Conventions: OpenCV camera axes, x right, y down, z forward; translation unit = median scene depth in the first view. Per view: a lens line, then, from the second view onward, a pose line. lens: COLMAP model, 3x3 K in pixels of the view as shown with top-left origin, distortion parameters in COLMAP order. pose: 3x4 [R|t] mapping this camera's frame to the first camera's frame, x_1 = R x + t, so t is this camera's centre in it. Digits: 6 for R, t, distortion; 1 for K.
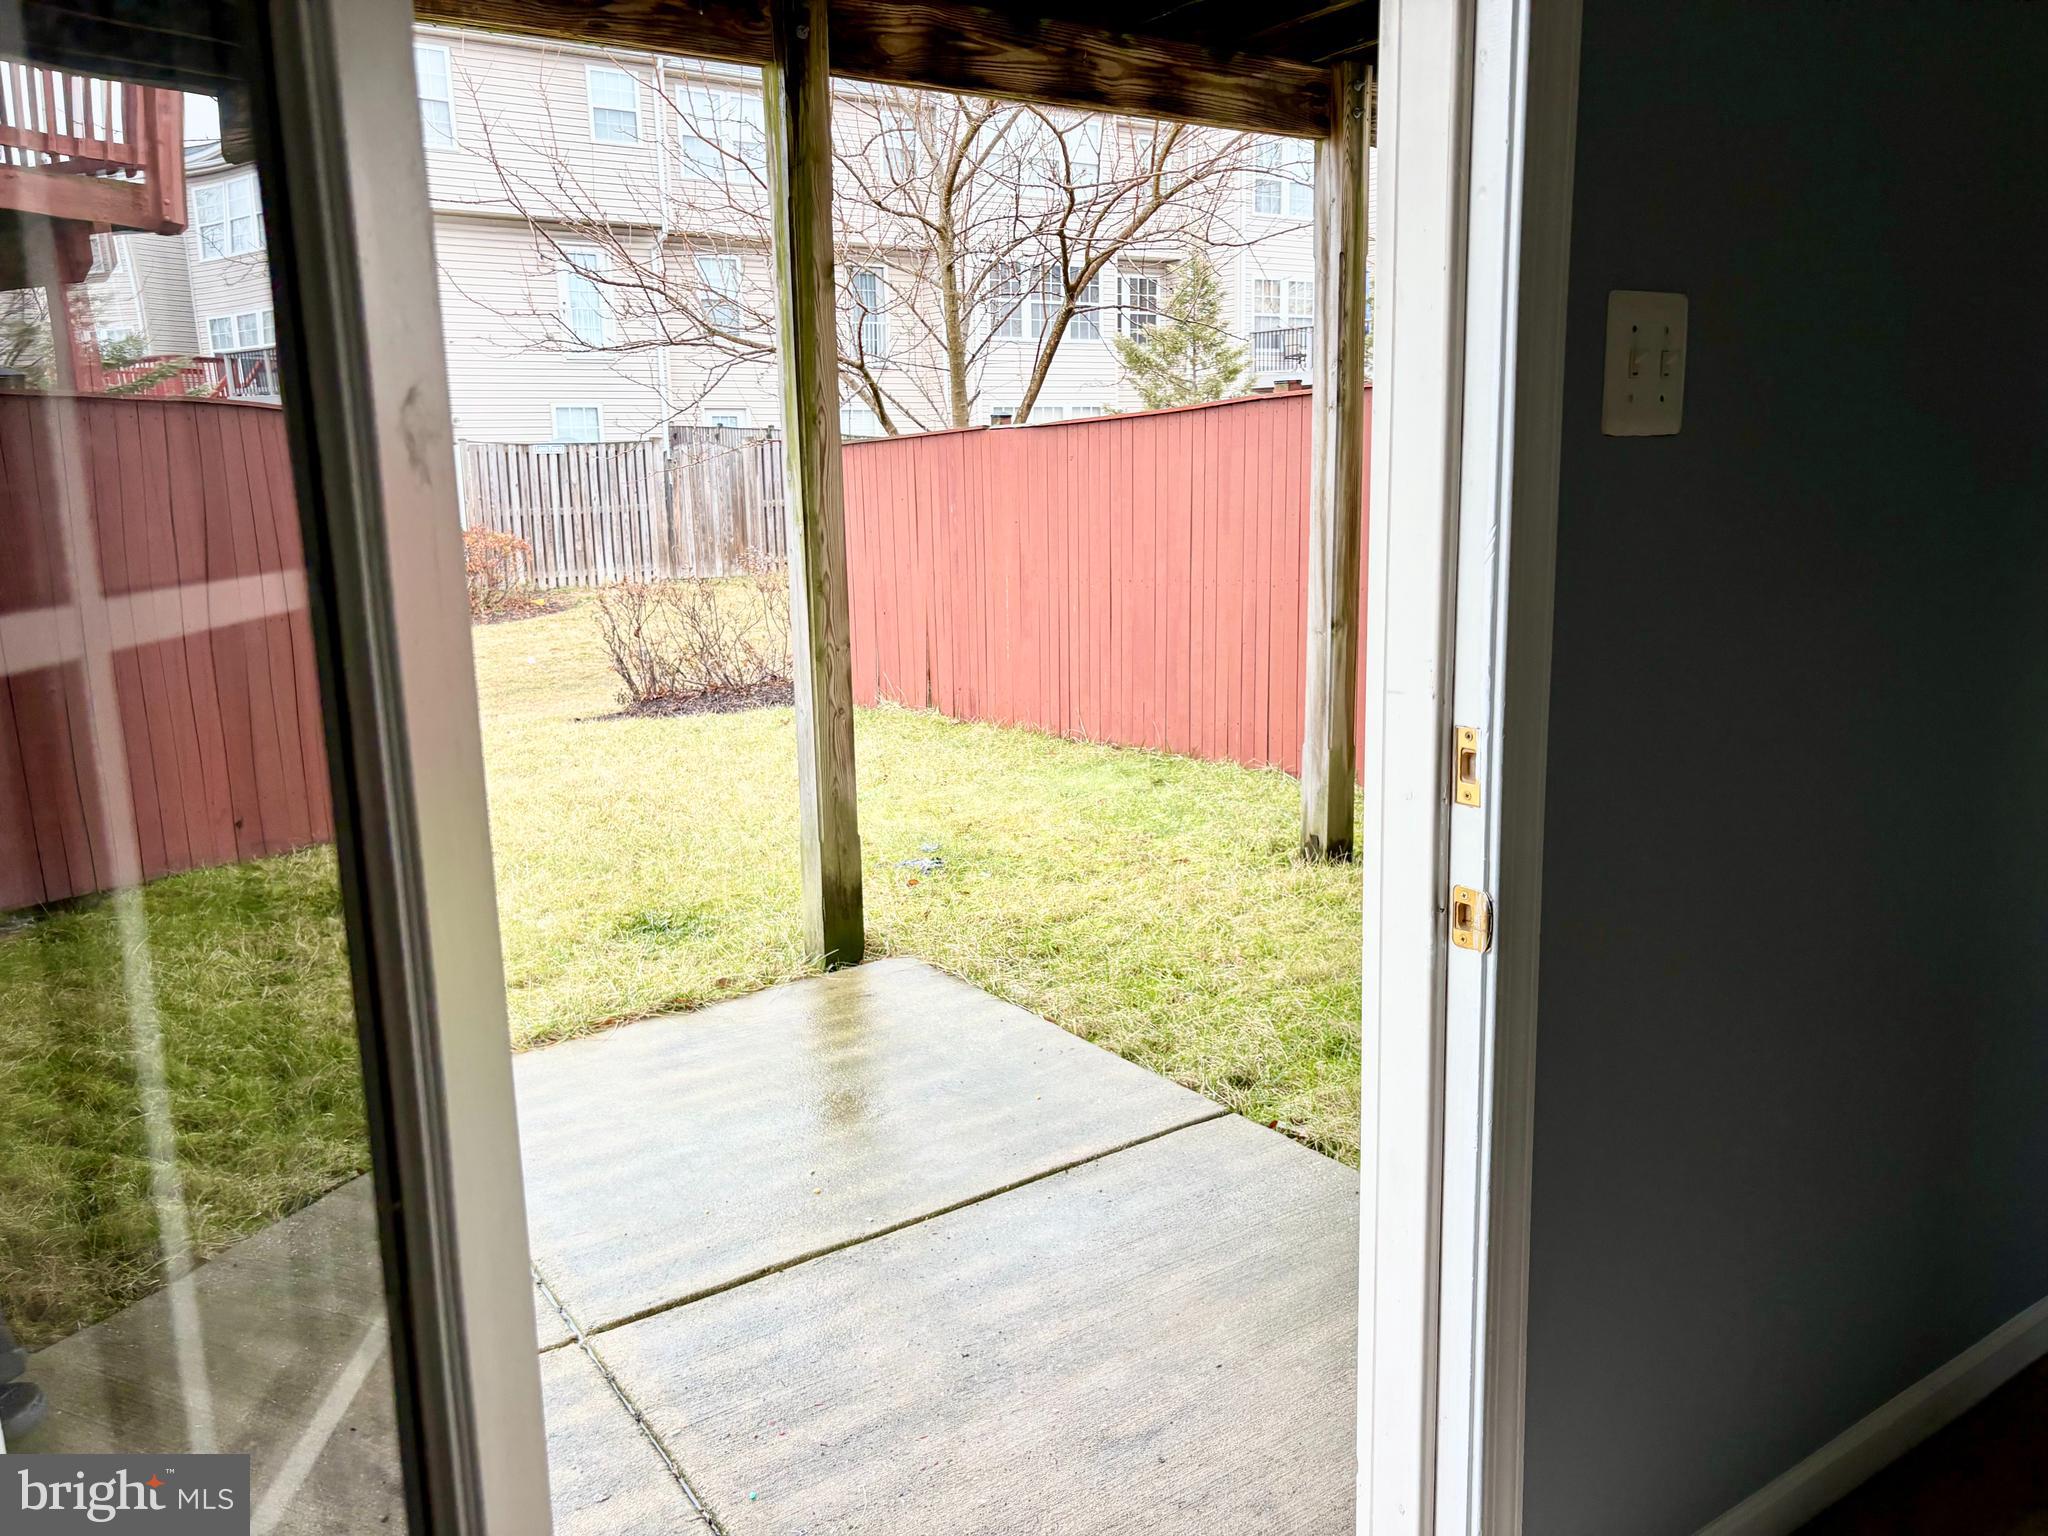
lens RADIAL K [[1618.0, 0, 1024.0], [0, 1618.0, 768.0], [0, 0, 1]] dist [0.035889, -0.001440]
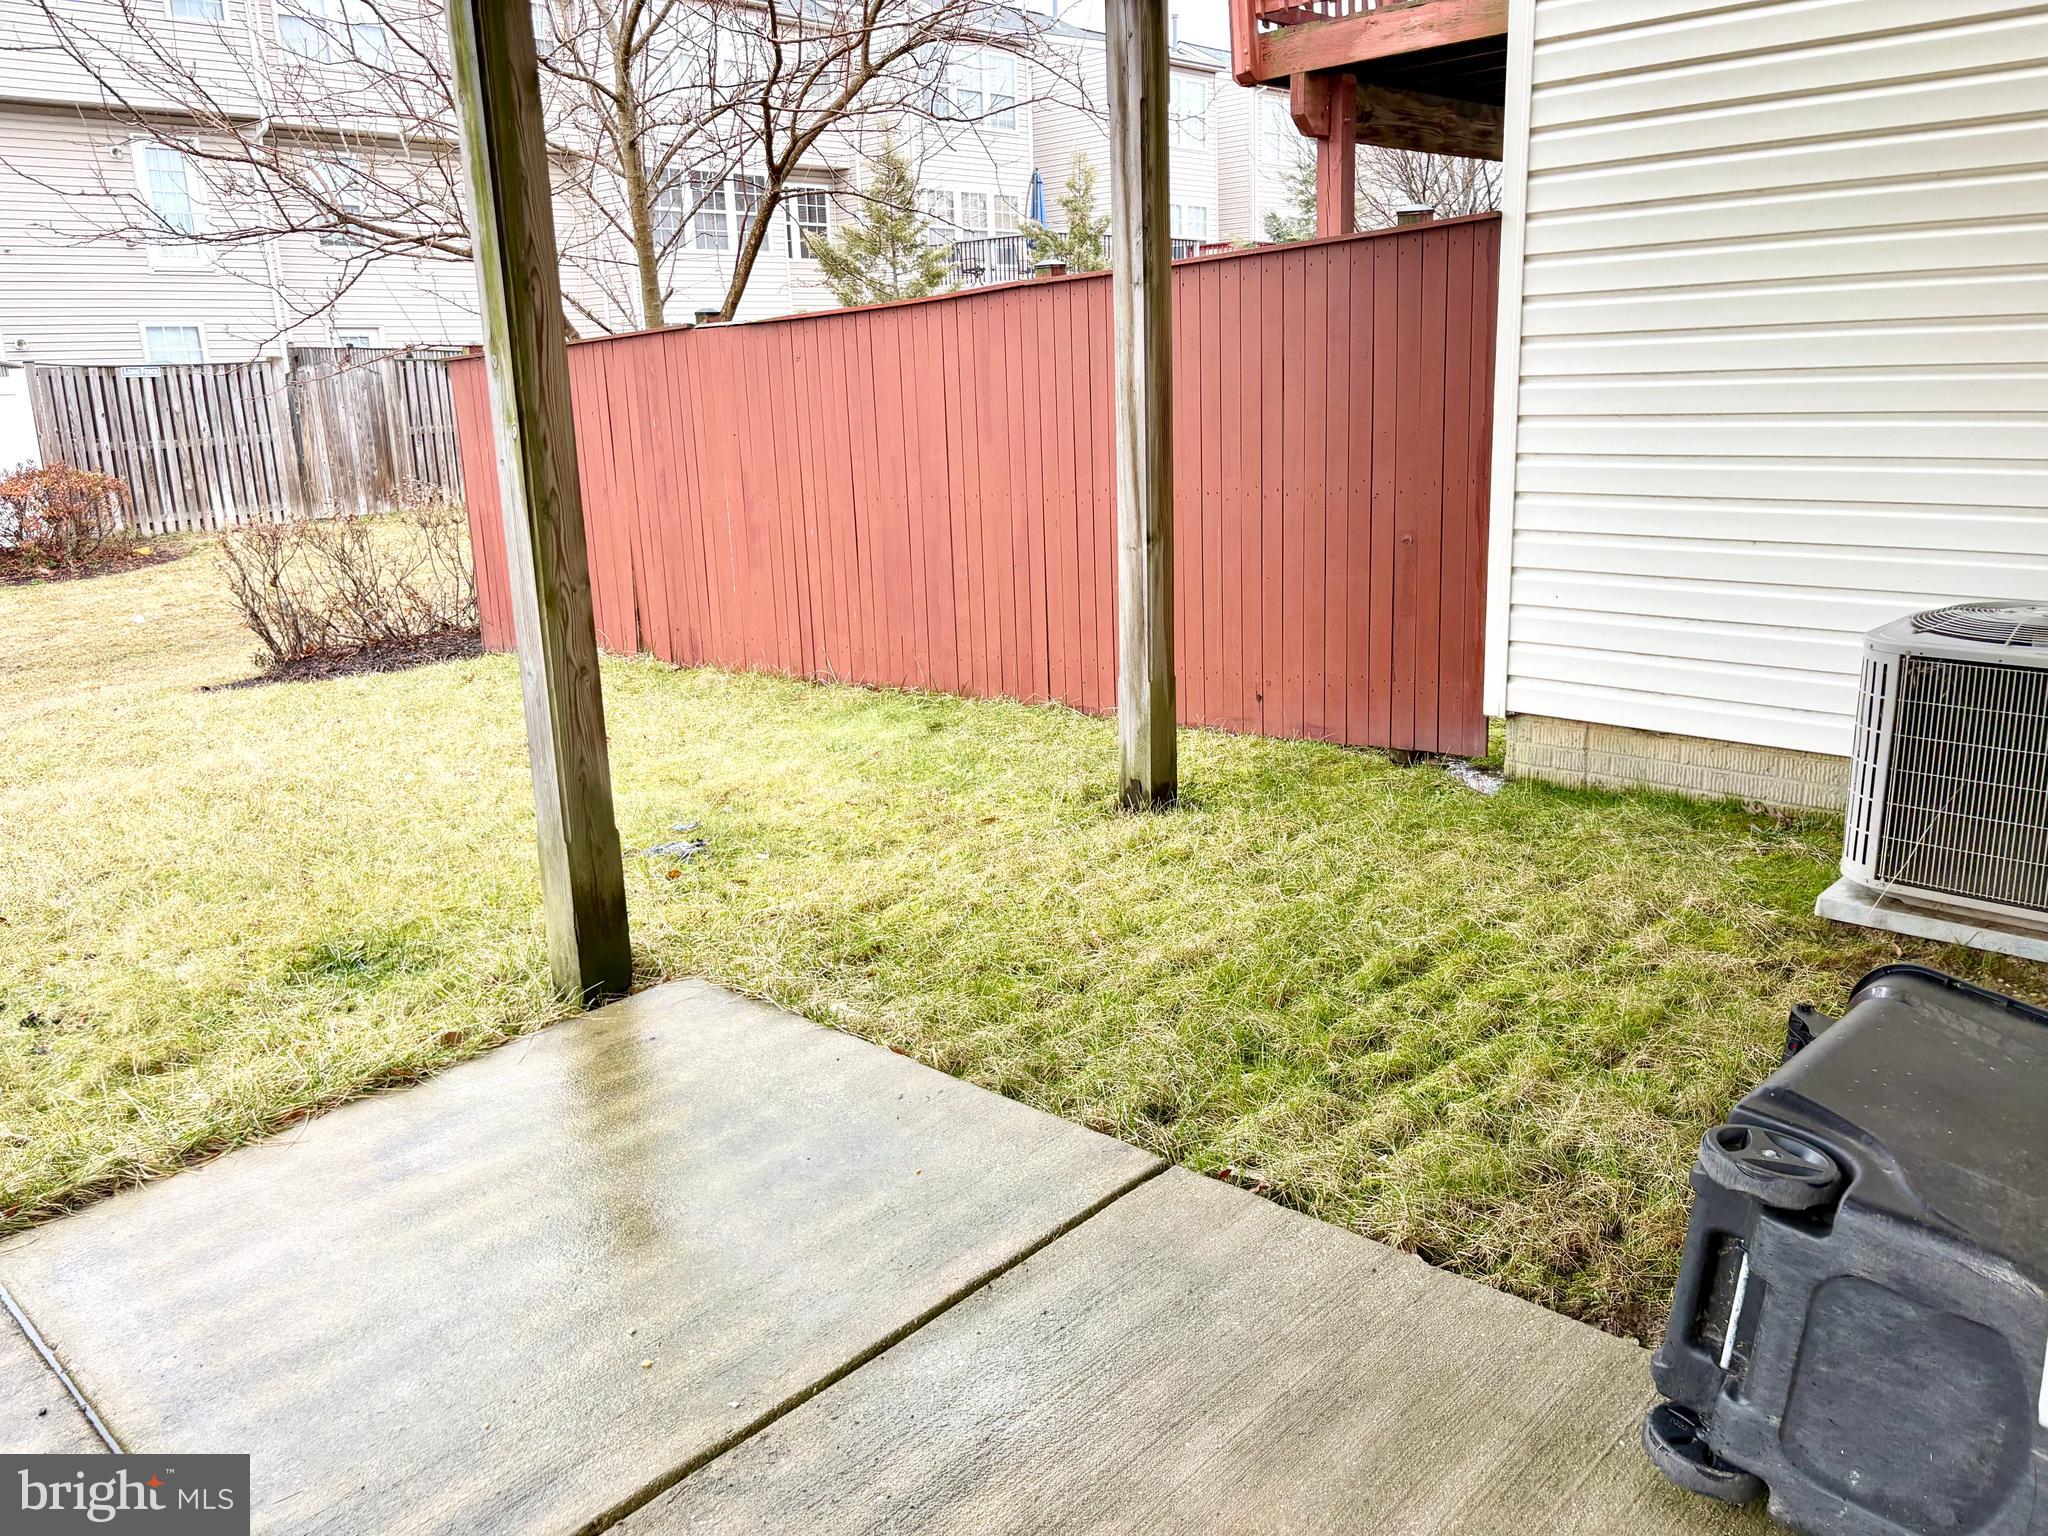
lens RADIAL K [[1554.6, 0, 1035.2], [0, 1554.6, 758.7], [0, 0, 1]] dist [0.003487, -0.000158]
pose [[0.973675, -0.067109, 0.217836, -0.048650], [0.057423, 0.997072, 0.050500, -0.013351], [-0.220588, -0.036662, 0.974678, 0.165703]]
